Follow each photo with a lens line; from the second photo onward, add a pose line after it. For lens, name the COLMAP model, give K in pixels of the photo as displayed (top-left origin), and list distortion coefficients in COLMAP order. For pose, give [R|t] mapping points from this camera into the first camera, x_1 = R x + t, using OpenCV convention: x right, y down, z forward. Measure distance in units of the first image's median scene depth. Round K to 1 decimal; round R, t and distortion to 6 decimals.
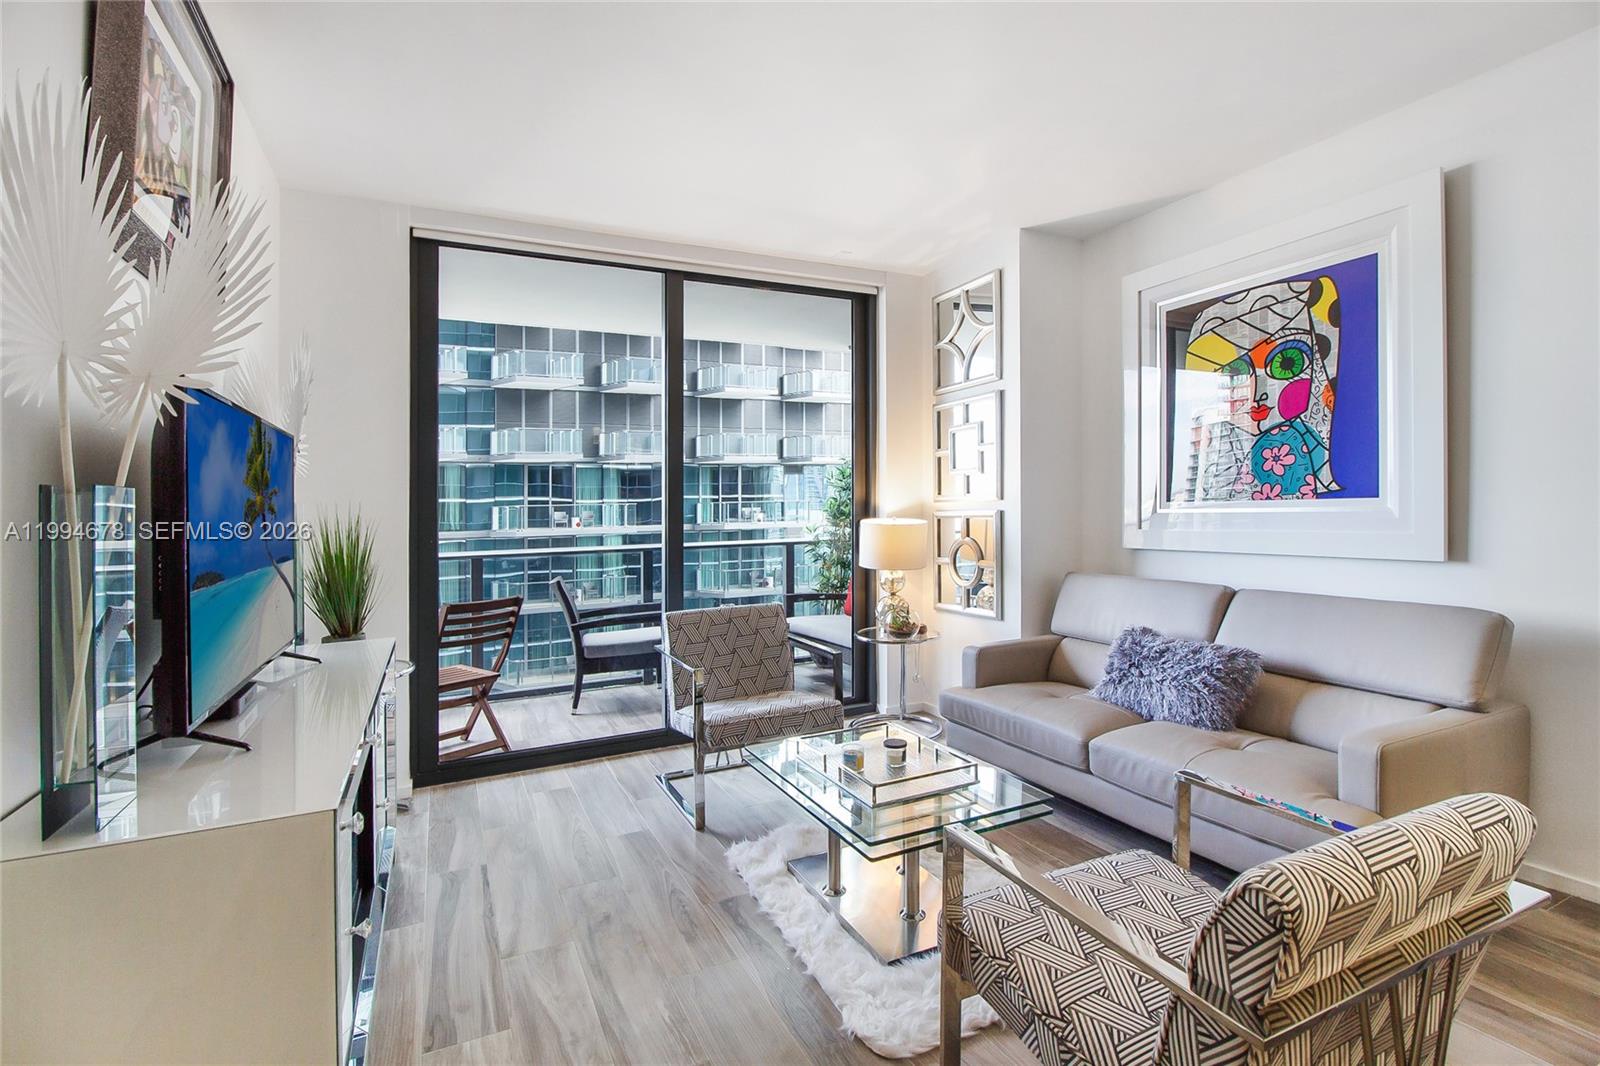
lens RADIAL K [[740.9, 0, 804.1], [0, 740.9, 500.0], [0, 0, 1]] dist [-0.022027, -0.000310]
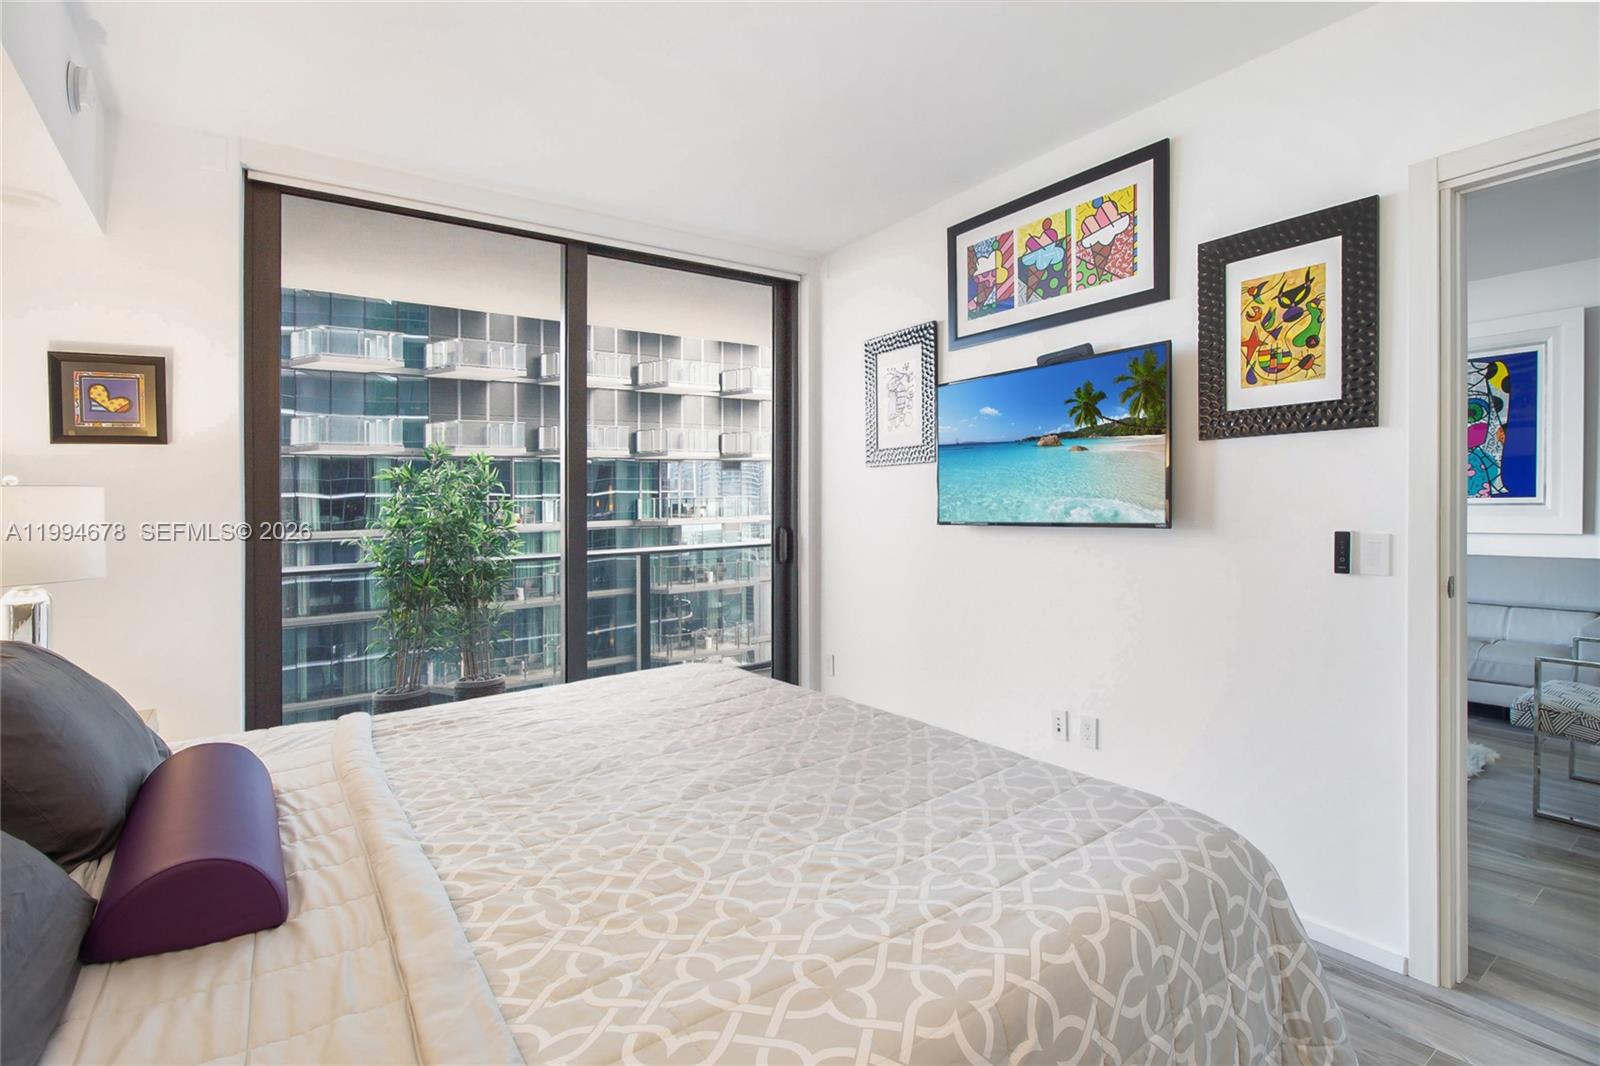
lens RADIAL K [[760.8, 0, 794.6], [0, 760.8, 508.2], [0, 0, 1]] dist [-0.000176, -0.010417]
pose [[0.988235, -0.001277, 0.152937, -1.032662], [-0.001275, 0.999862, 0.016585, -0.003930], [-0.152937, -0.016585, 0.988097, -0.399476]]
